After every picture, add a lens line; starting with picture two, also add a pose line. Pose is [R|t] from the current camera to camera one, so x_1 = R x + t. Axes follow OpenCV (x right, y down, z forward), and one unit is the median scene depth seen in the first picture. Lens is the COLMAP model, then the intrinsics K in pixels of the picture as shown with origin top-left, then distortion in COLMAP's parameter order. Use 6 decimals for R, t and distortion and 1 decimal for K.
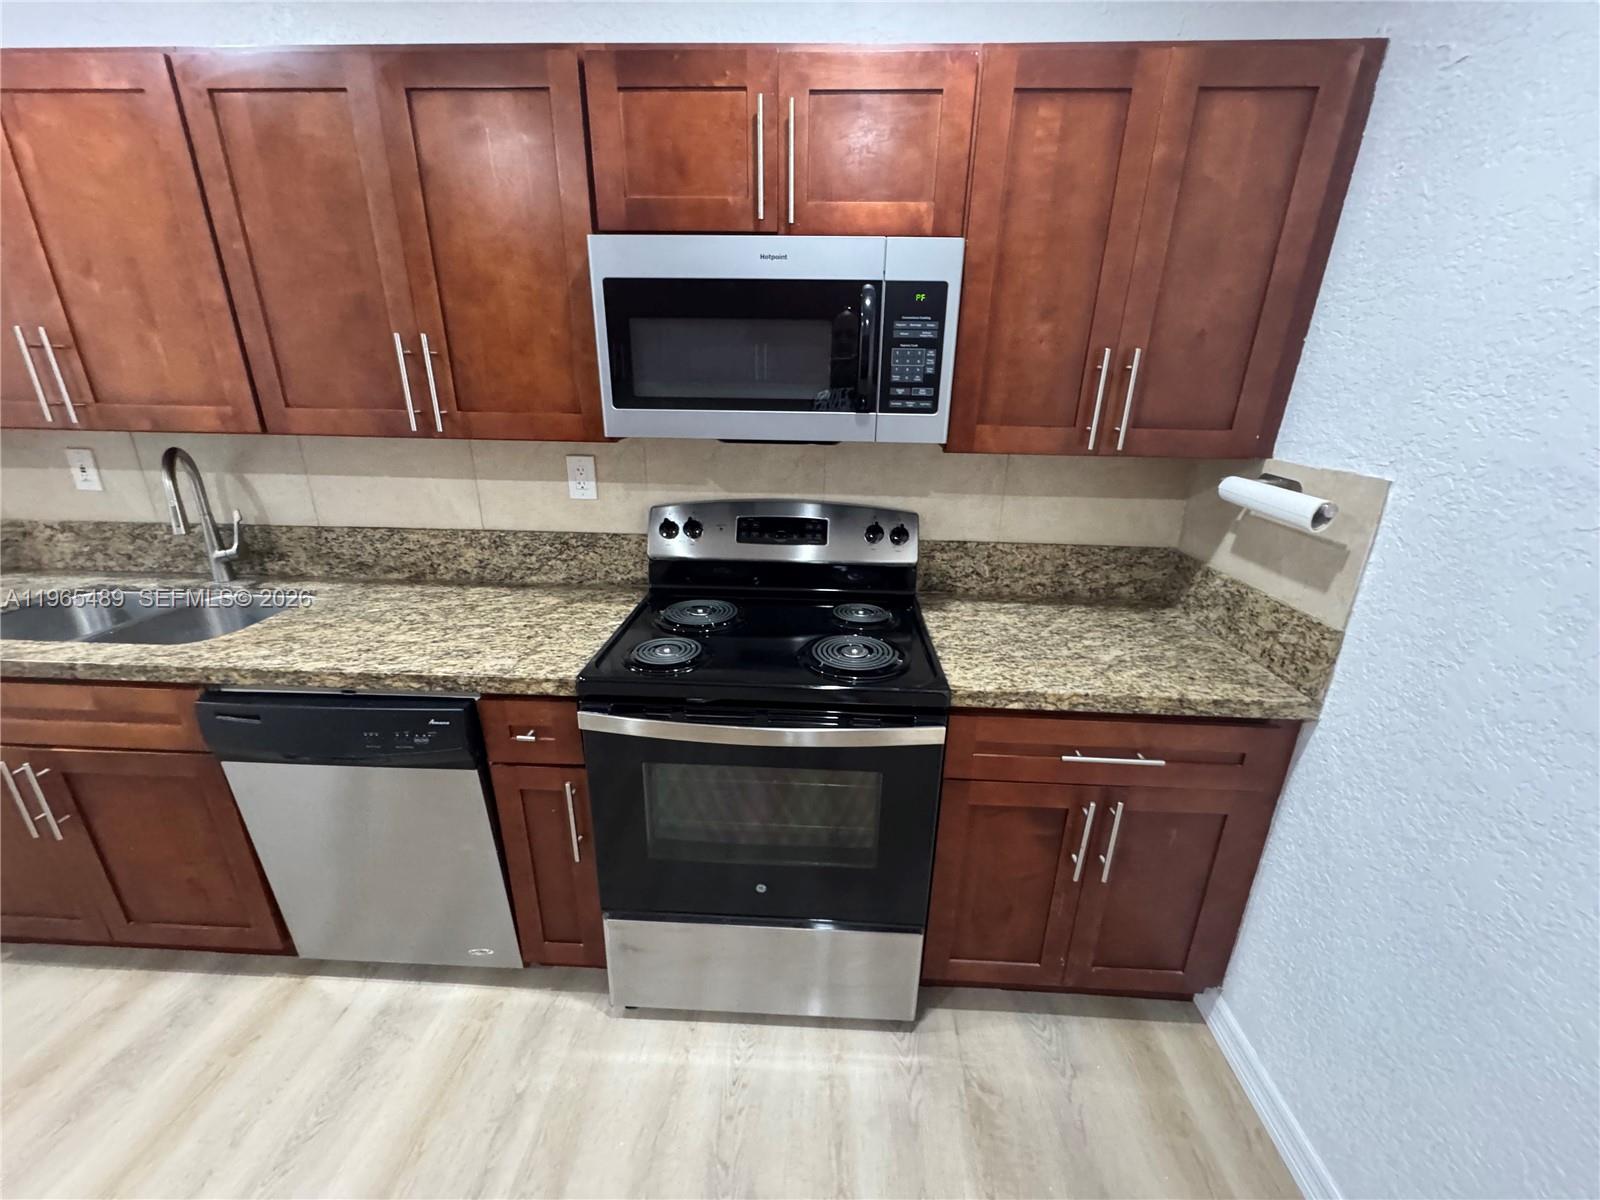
lens RADIAL K [[634.3, 0, 802.4], [0, 634.3, 597.3], [0, 0, 1]] dist [-0.007454, 0.001994]
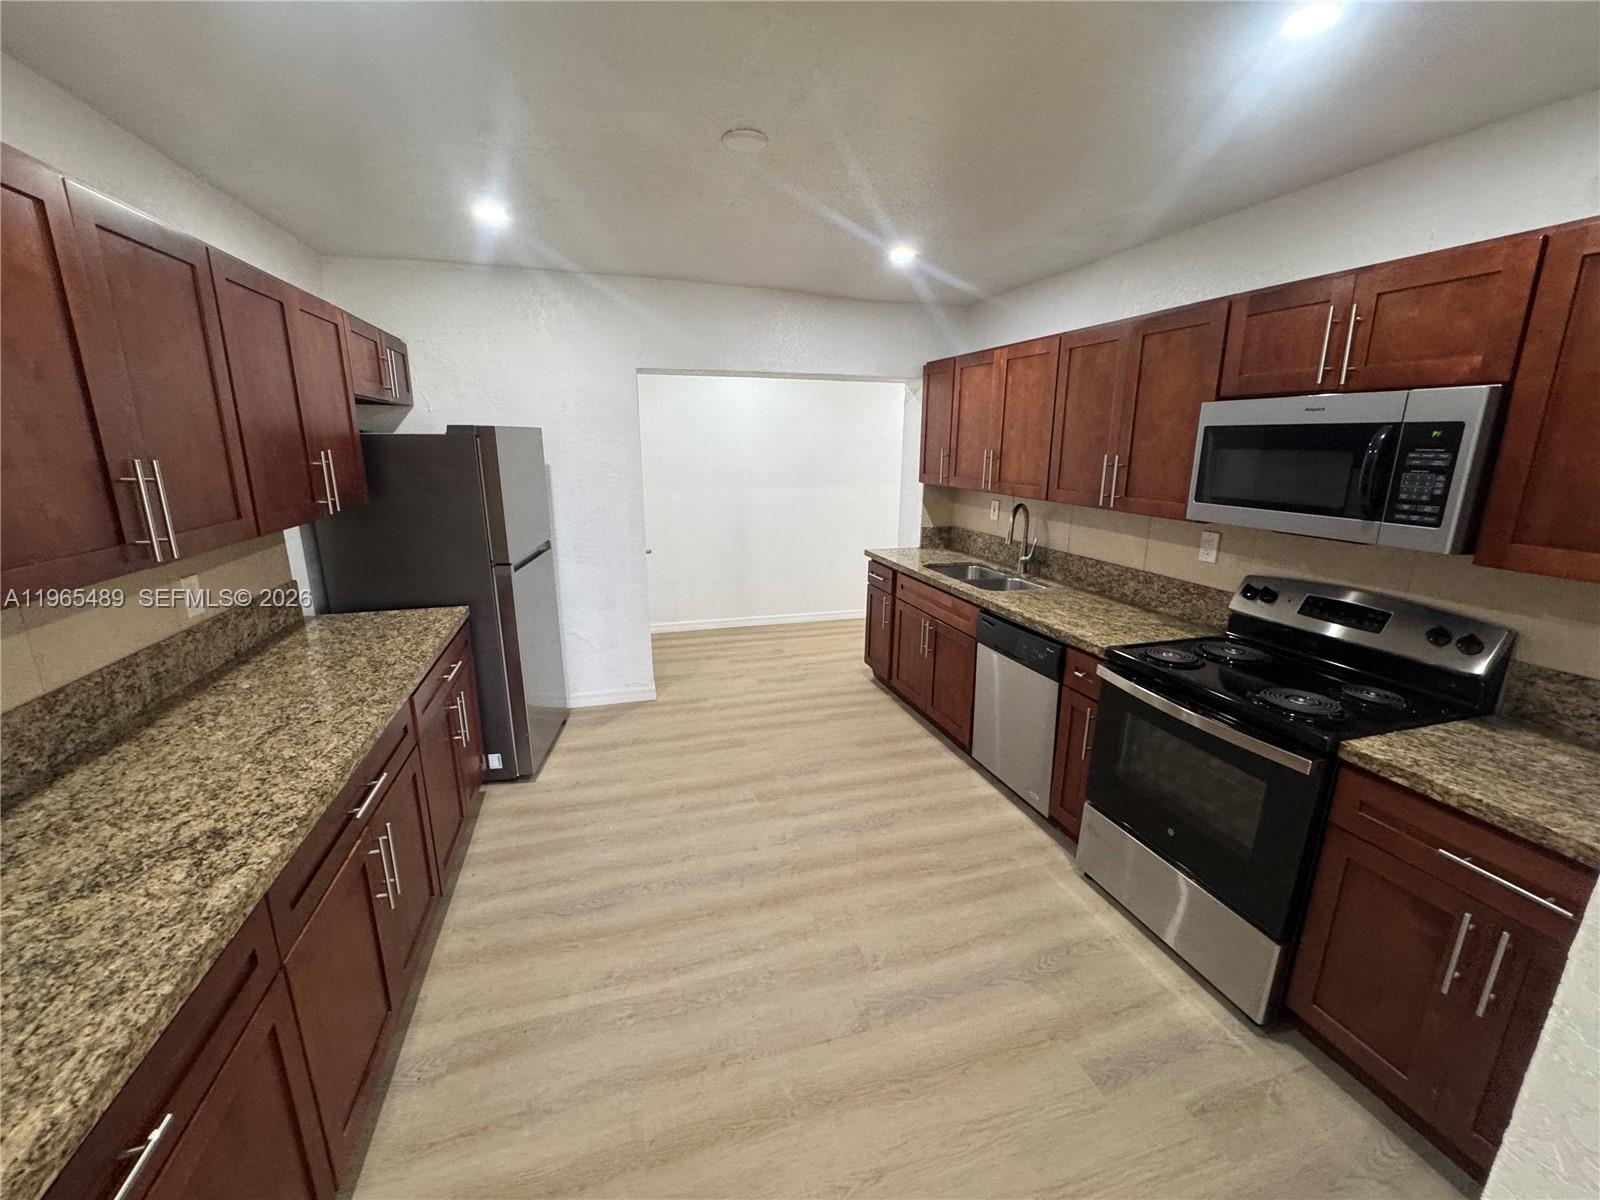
lens RADIAL K [[634.3, 0, 797.3], [0, 634.3, 590.7], [0, 0, 1]] dist [-0.007454, 0.001994]
pose [[0.335091, 0.204735, -0.919673, 0.815064], [-0.310567, 0.945555, 0.097340, 0.064325], [0.889529, 0.253002, 0.380430, -0.410280]]
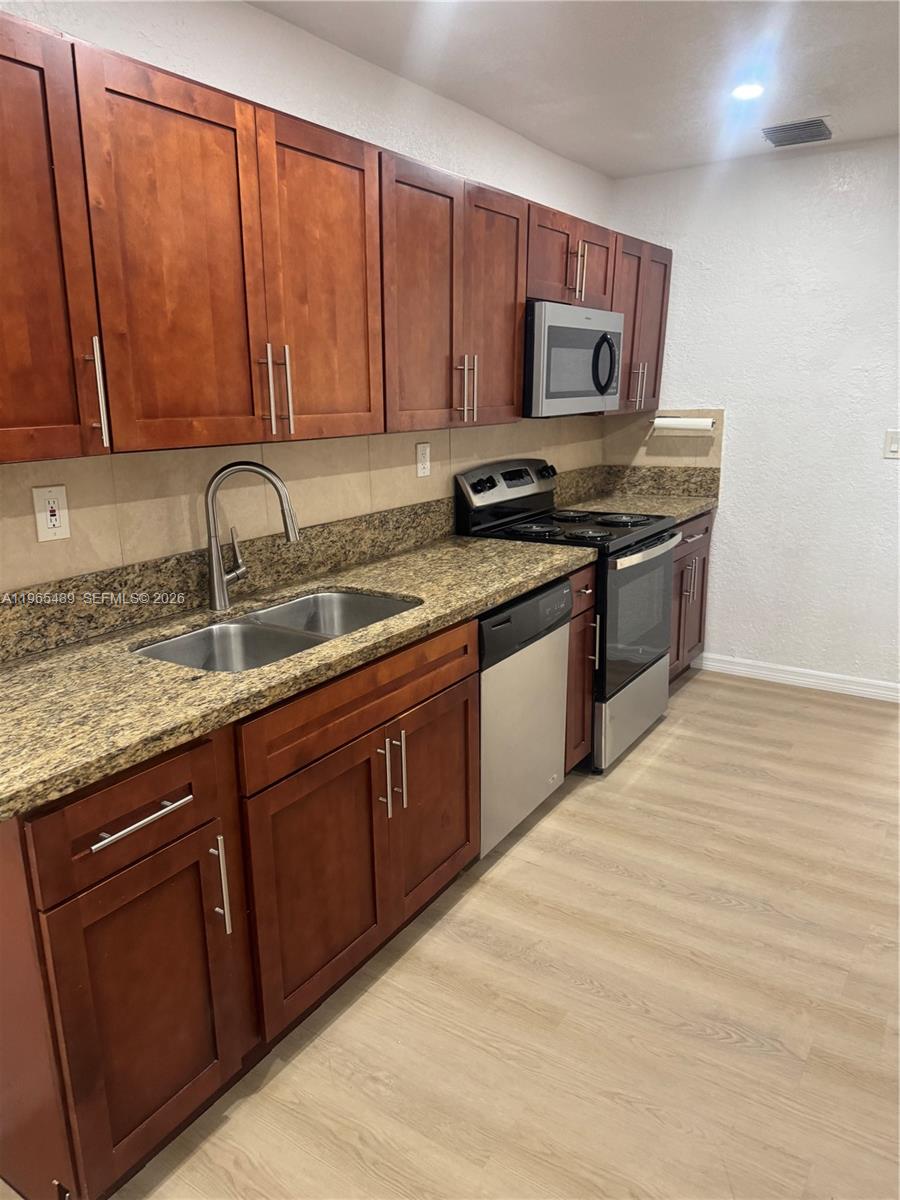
lens RADIAL K [[841.9, 0, 406.8], [0, 841.9, 603.4], [0, 0, 1]] dist [0.043907, -0.055311]
pose [[0.530623, -0.231675, 0.815332, -2.283349], [0.307582, 0.948982, 0.069475, -0.045453], [-0.789831, 0.213916, 0.574811, 0.100270]]
